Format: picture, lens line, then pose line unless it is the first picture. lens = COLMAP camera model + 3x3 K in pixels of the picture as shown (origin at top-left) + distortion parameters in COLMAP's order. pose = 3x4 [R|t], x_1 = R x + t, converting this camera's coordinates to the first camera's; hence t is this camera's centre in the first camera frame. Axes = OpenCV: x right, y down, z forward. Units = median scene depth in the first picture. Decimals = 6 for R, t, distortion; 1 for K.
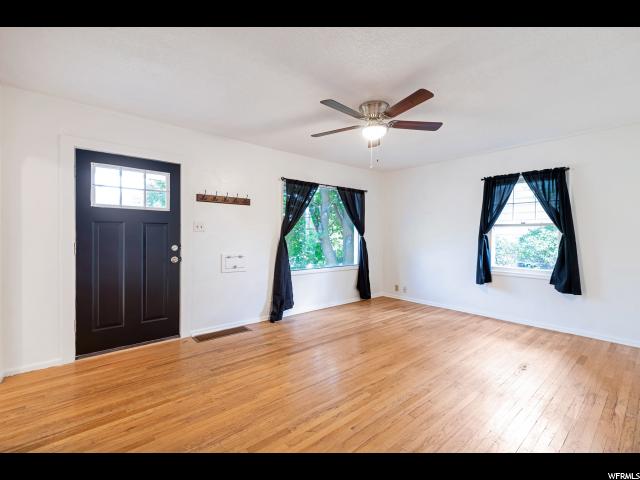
lens RADIAL K [[273.7, 0, 320.0], [0, 273.7, 240.0], [0, 0, 1]] dist [0.000915, 0.000009]
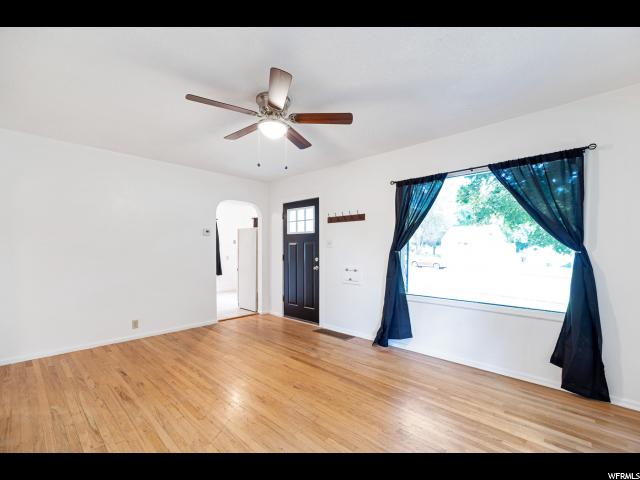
lens RADIAL K [[287.1, 0, 320.0], [0, 287.1, 263.0], [0, 0, 1]] dist [0.000645, -0.000004]
pose [[0.126298, 0.041052, -0.991142, 0.834552], [-0.018915, 0.999061, 0.038970, -0.009022], [0.991812, 0.013826, 0.126956, 0.770158]]
